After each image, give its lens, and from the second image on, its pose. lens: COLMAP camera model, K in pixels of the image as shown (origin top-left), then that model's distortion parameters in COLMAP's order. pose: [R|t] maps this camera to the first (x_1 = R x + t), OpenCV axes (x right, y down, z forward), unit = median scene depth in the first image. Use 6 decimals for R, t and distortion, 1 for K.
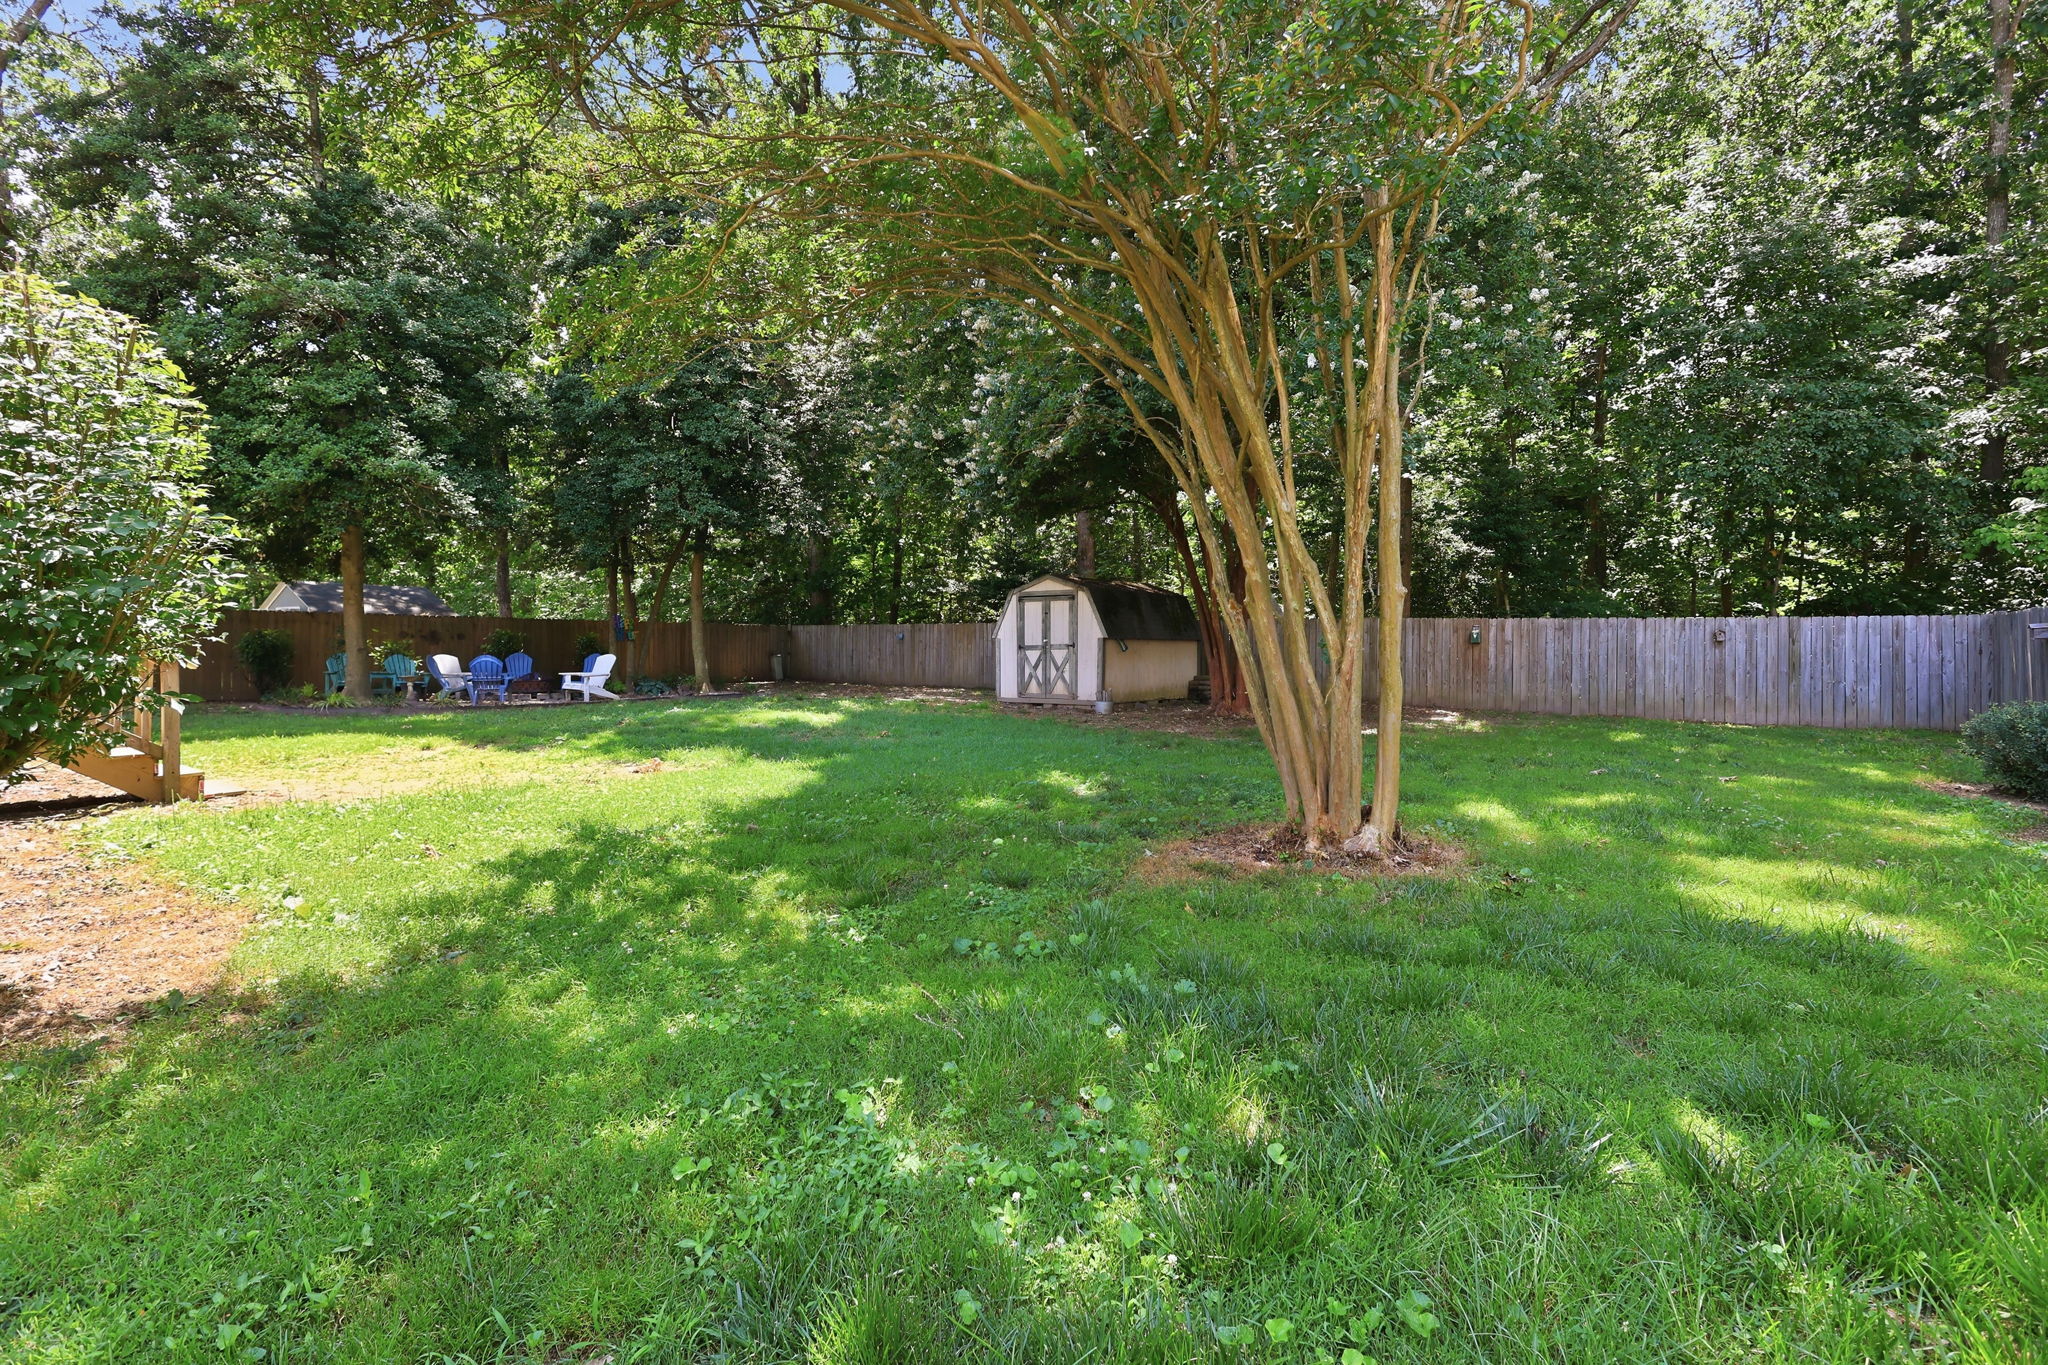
lens RADIAL K [[954.3, 0, 1023.5], [0, 954.3, 672.5], [0, 0, 1]] dist [-0.000798, 0.000914]
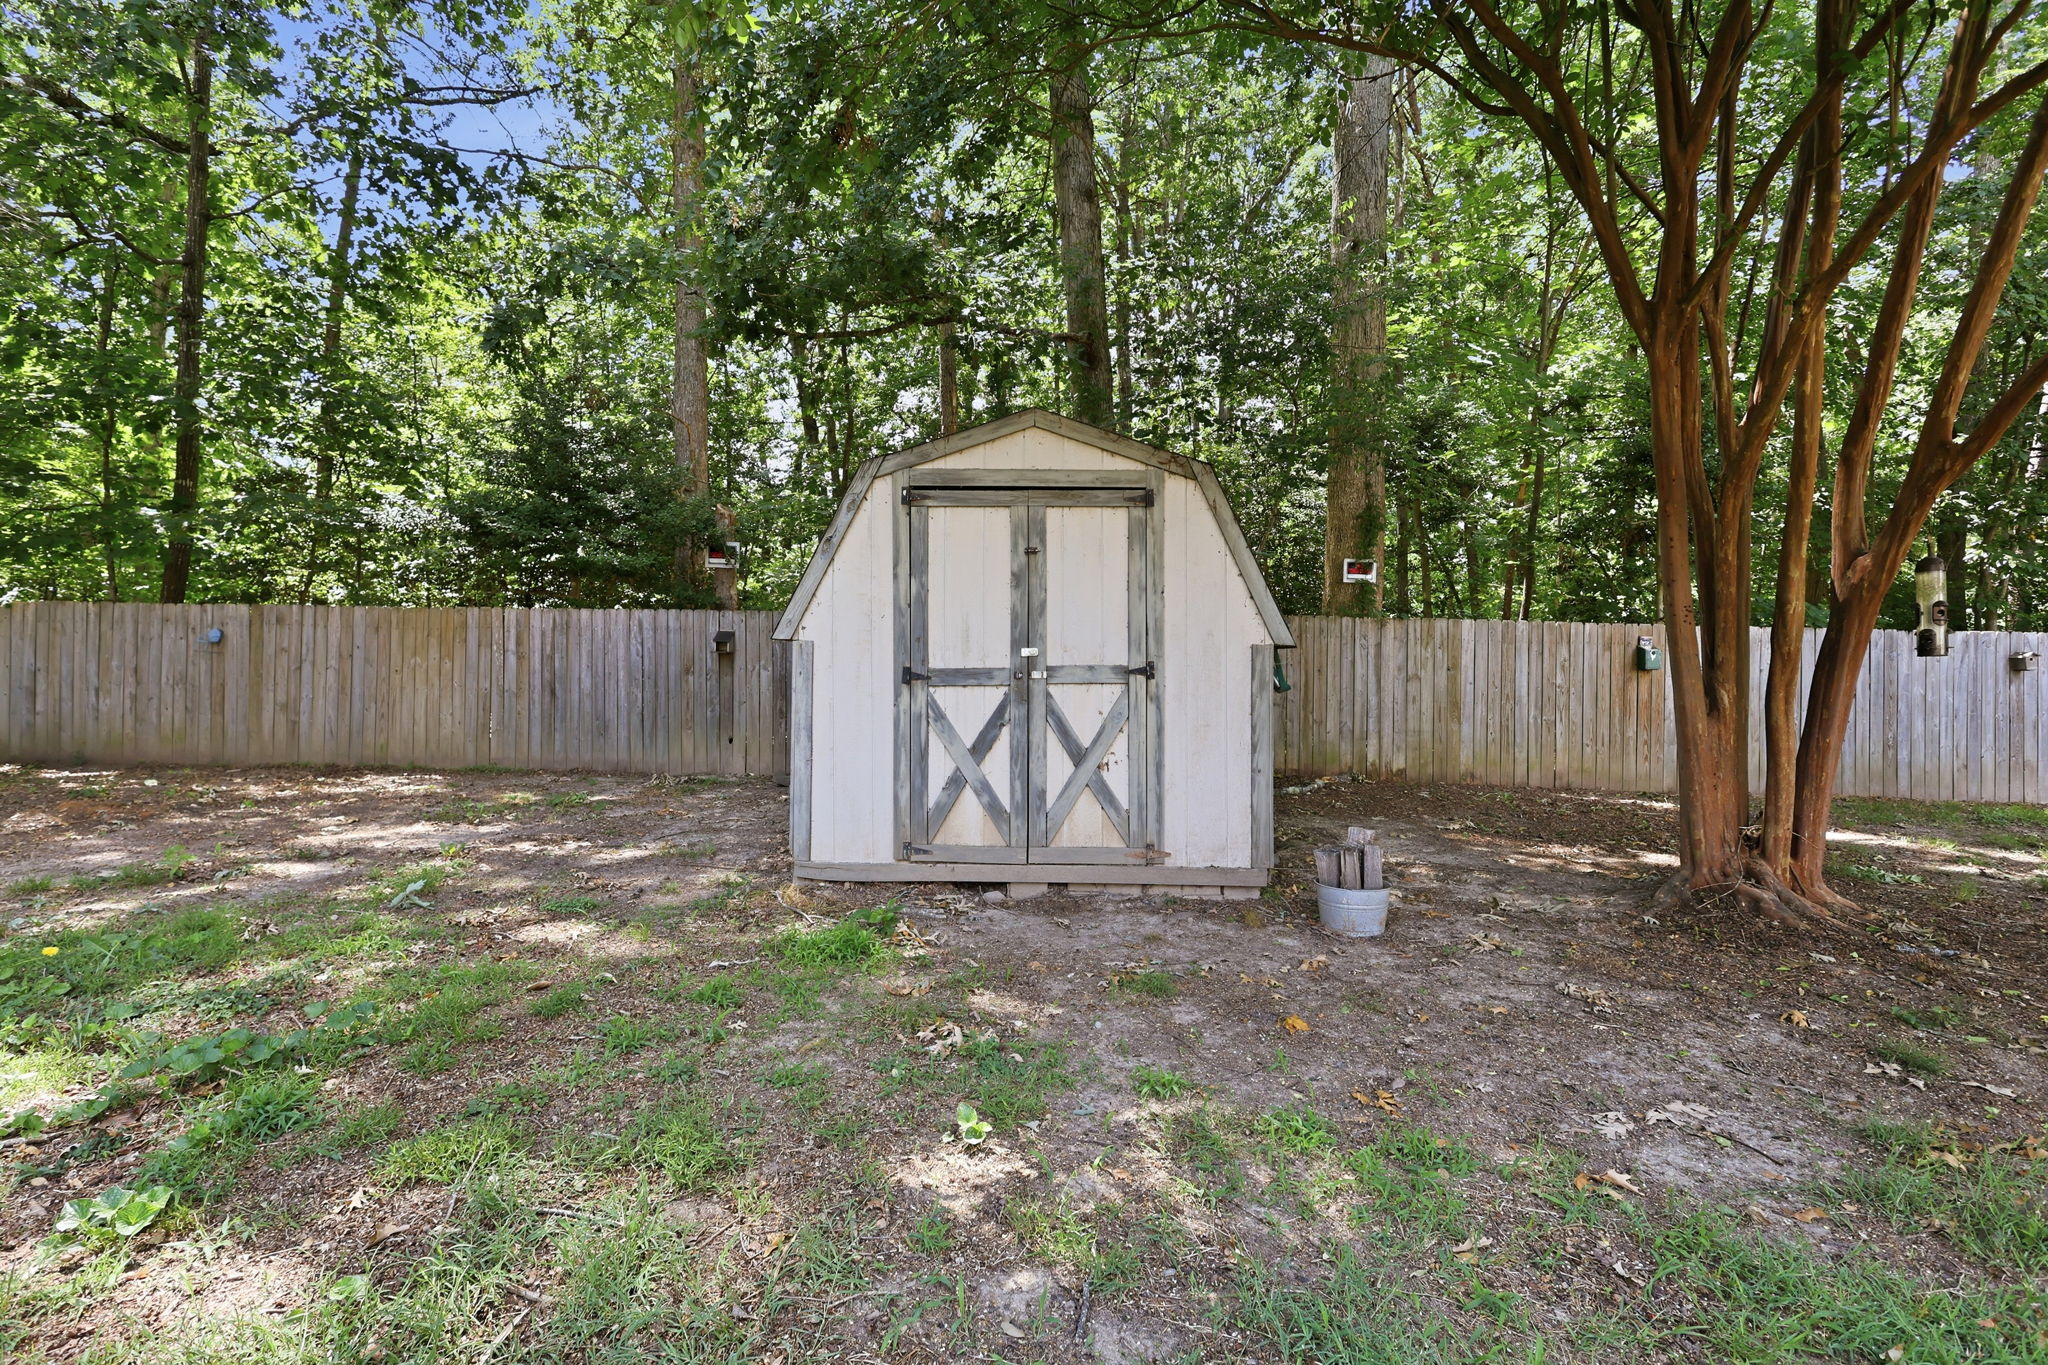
lens RADIAL K [[954.3, 0, 1021.4], [0, 954.3, 683.1], [0, 0, 1]] dist [-0.000798, 0.000914]
pose [[0.805662, -0.000675, 0.592375, -0.138542], [0.008631, 0.999907, -0.010600, -0.021385], [-0.592313, 0.013652, 0.805592, 0.773391]]
